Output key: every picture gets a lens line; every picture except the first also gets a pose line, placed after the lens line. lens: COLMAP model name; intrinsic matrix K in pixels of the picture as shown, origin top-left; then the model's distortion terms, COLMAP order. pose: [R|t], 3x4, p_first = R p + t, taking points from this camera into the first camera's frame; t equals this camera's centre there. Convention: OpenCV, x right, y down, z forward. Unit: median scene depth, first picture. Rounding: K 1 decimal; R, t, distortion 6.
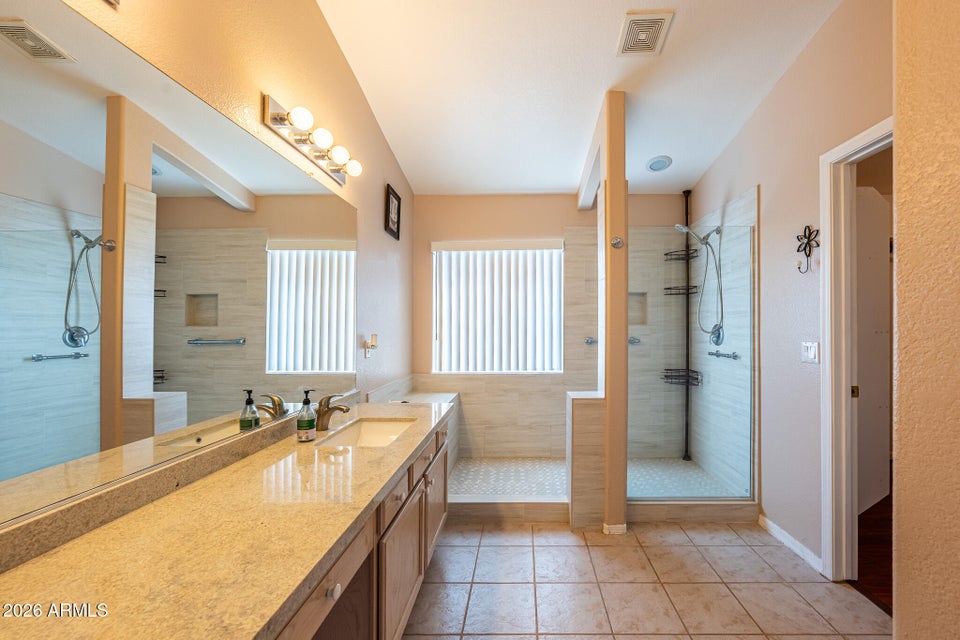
lens RADIAL K [[379.4, 0, 519.8], [0, 379.4, 323.3], [0, 0, 1]] dist [-0.000320, -0.000128]
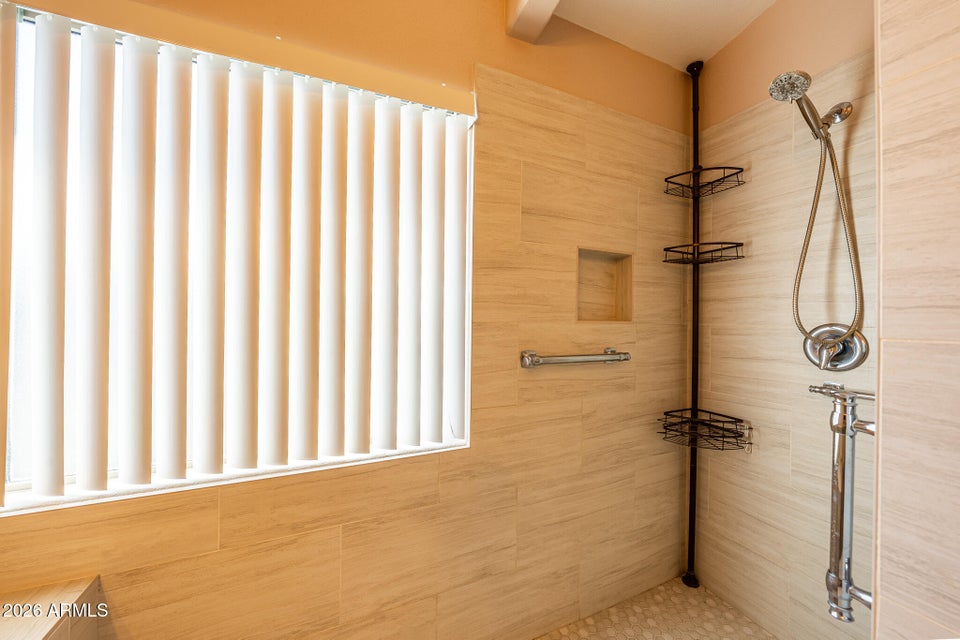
lens RADIAL K [[356.9, 0, 480.0], [0, 356.9, 320.0], [0, 0, 1]] dist [0.000181, -0.000009]
pose [[0.906278, 0.012414, 0.422501, -0.034211], [-0.015978, 0.999860, 0.004894, 0.003050], [-0.422381, -0.011186, 0.906349, 0.805556]]
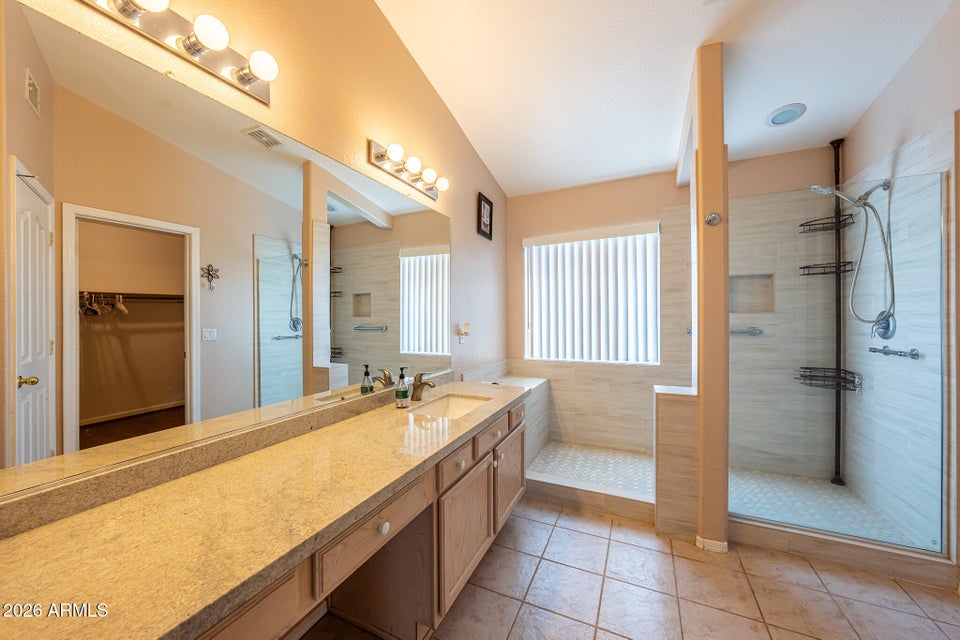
lens RADIAL K [[353.1, 0, 473.5], [0, 353.1, 316.7], [0, 0, 1]] dist [0.000718, 0.000165]
pose [[0.903852, -0.005425, -0.427810, 0.086311], [0.009941, 0.999916, 0.008322, -0.000200], [0.427729, -0.011775, 0.903830, 0.022545]]
